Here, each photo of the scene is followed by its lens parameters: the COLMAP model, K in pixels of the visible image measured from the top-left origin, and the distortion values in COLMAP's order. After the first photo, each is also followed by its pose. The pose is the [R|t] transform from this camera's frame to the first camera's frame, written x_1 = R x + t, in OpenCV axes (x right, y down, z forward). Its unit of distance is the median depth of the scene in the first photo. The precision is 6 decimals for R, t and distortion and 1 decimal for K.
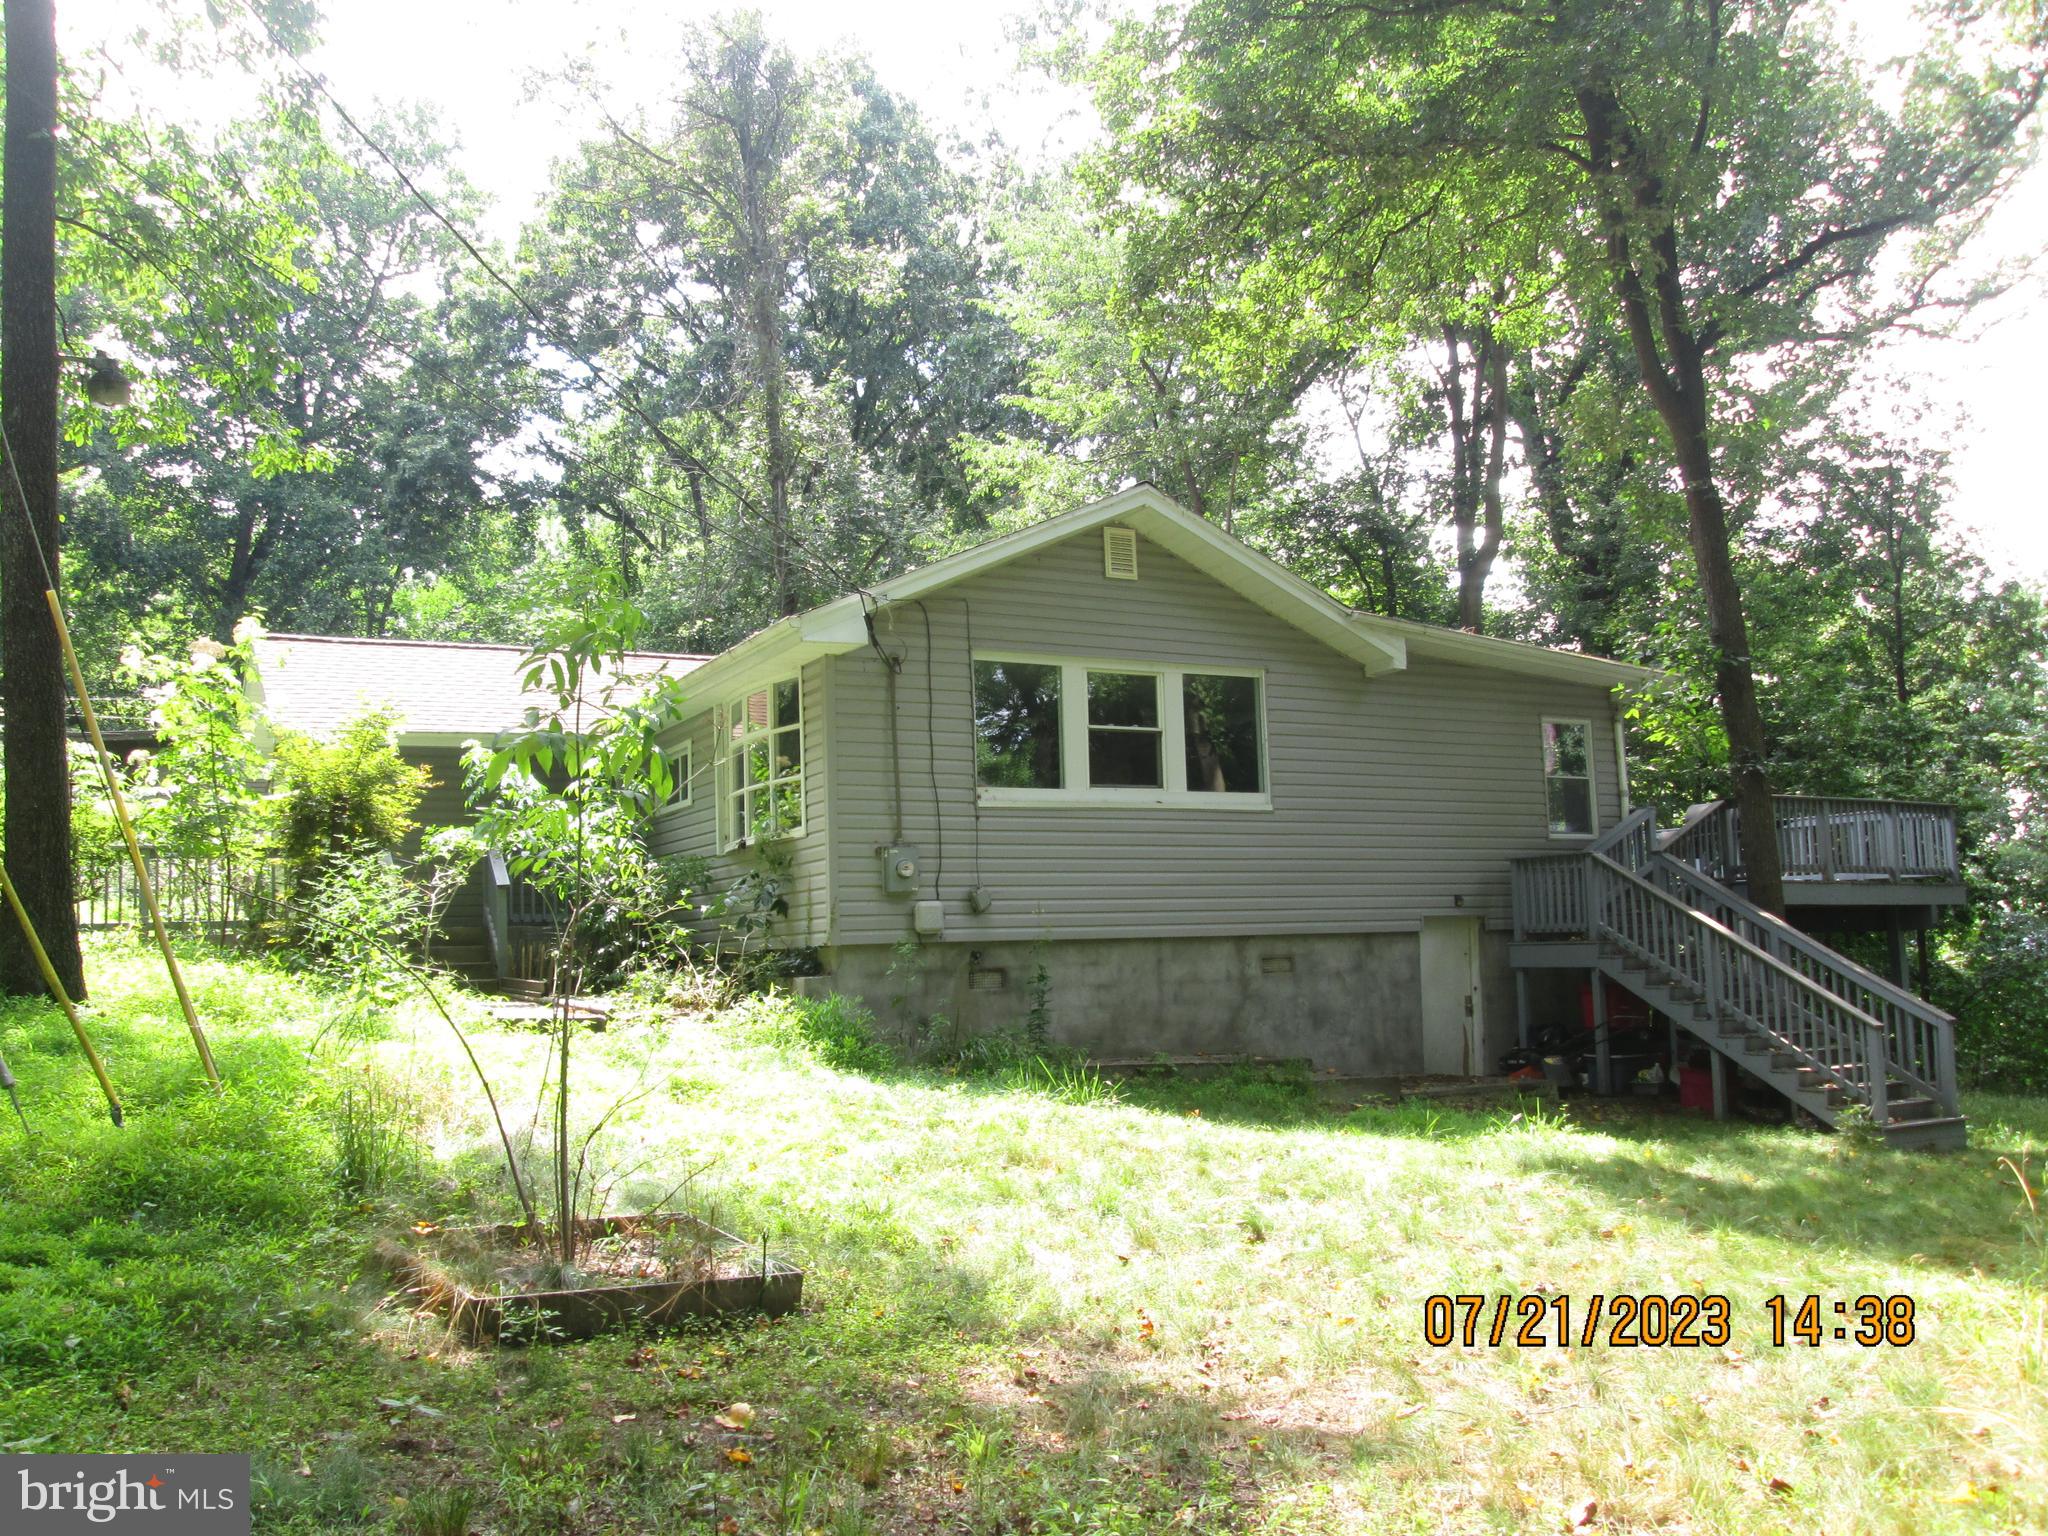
lens RADIAL K [[1701.7, 0, 1013.5], [0, 1701.7, 758.8], [0, 0, 1]] dist [-0.042927, 0.040331]
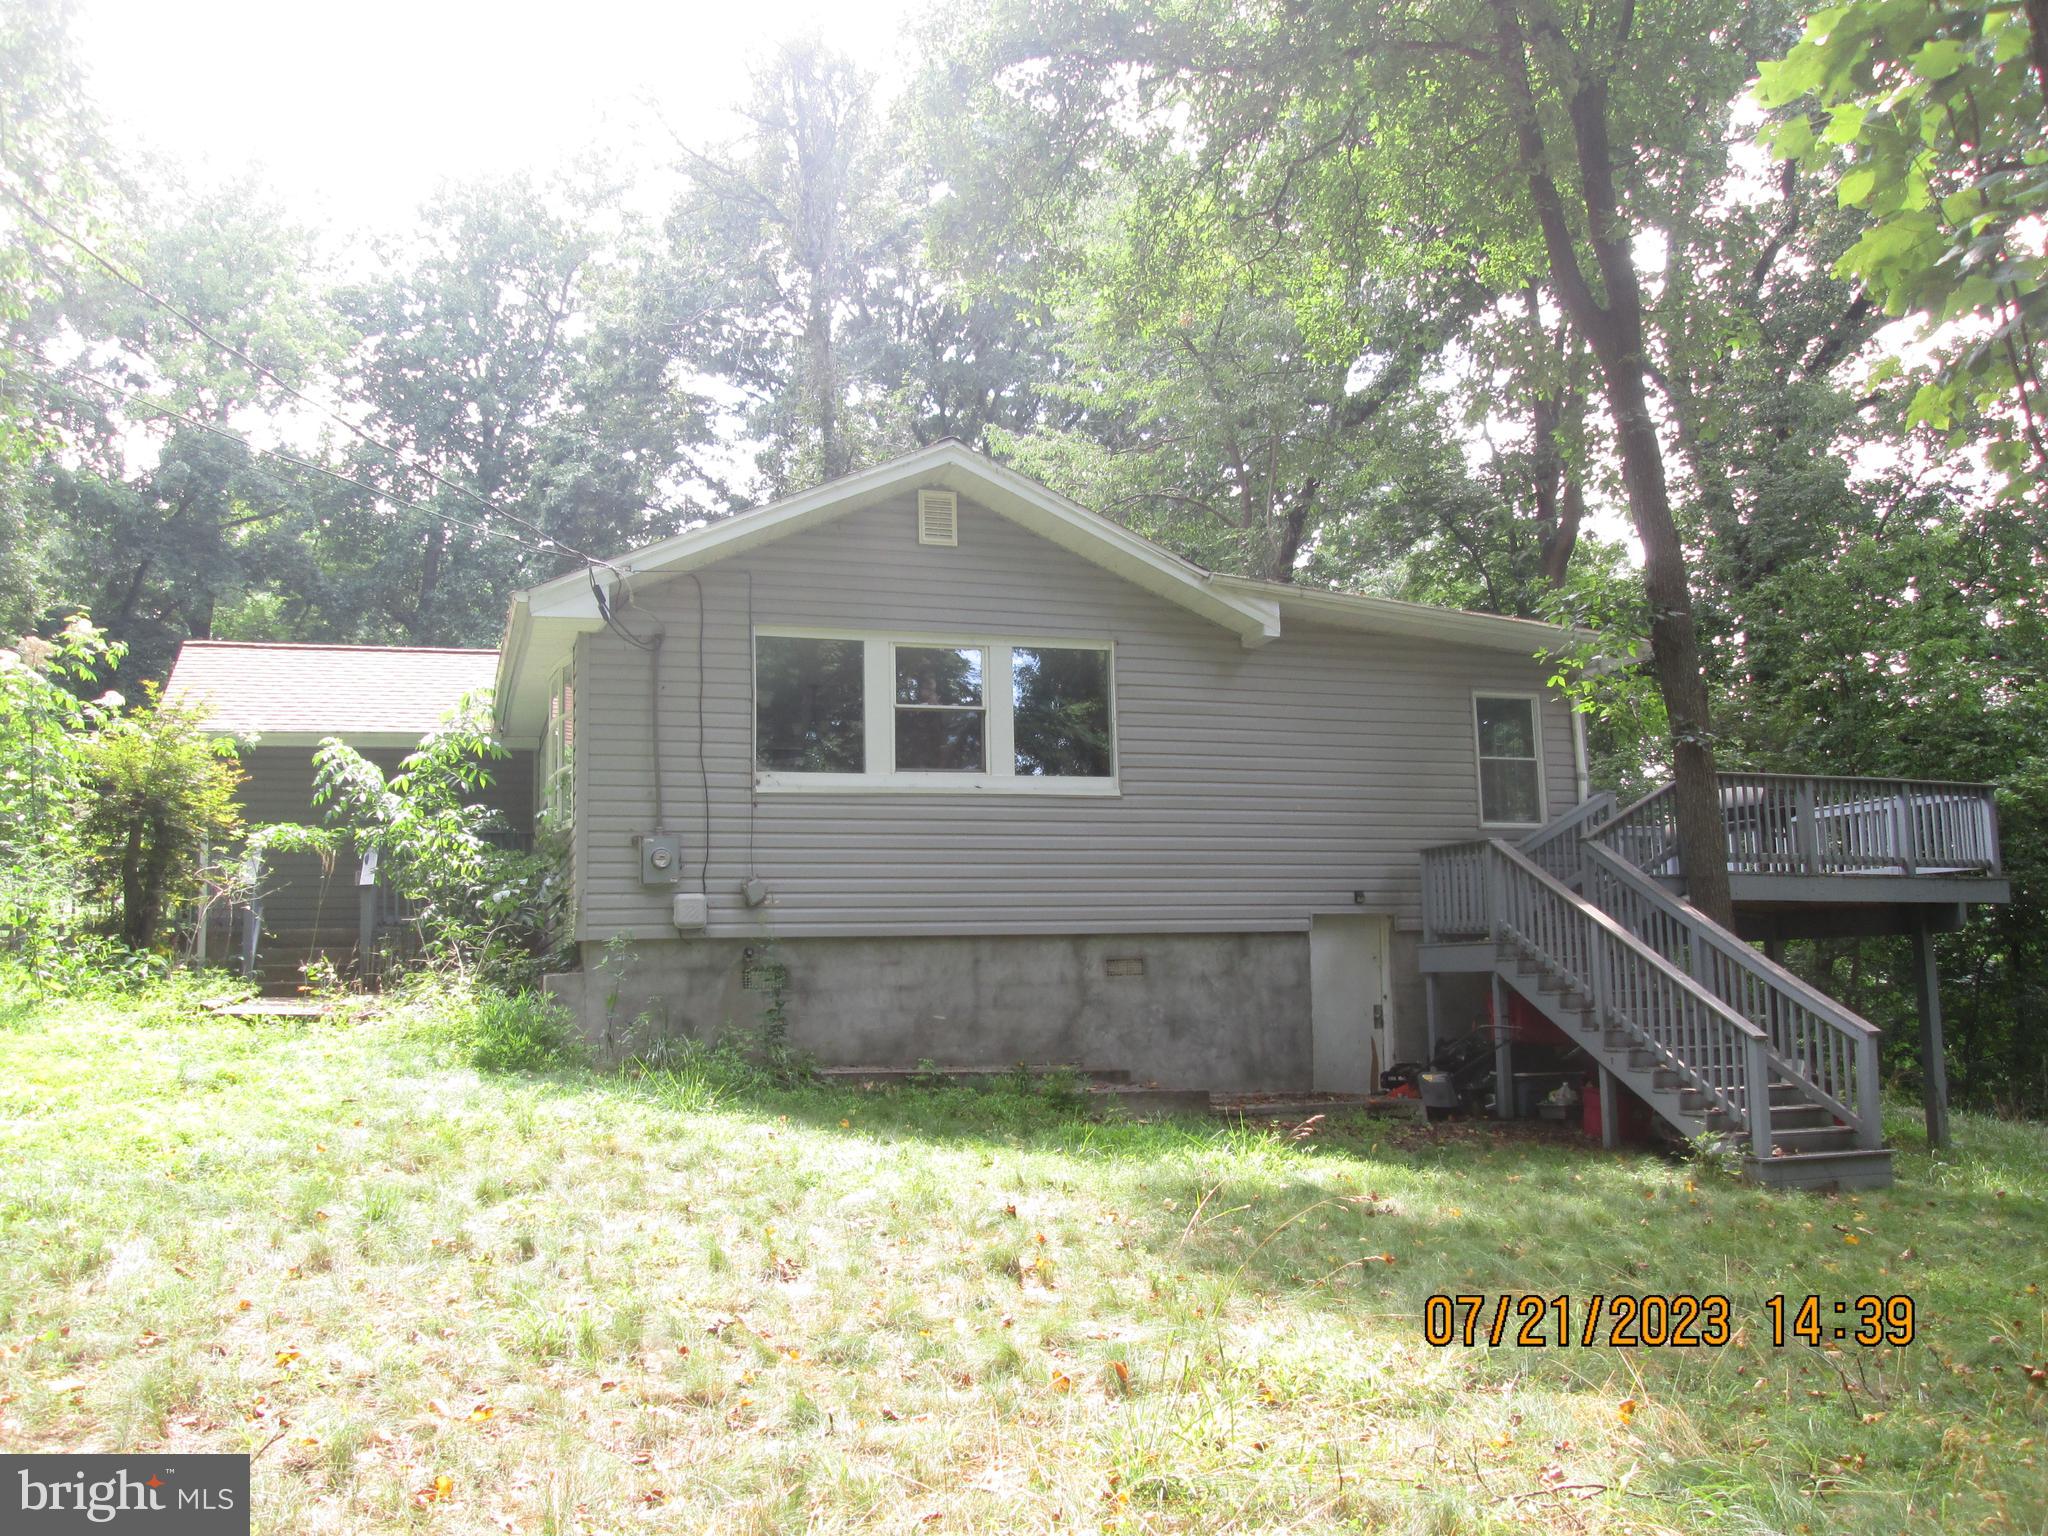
lens RADIAL K [[1701.7, 0, 1029.7], [0, 1701.7, 779.3], [0, 0, 1]] dist [-0.042927, 0.040331]
pose [[0.986549, -0.015635, -0.162718, 0.255552], [0.014969, 0.999874, -0.005316, 0.025696], [0.162781, 0.002808, 0.986658, 0.100593]]
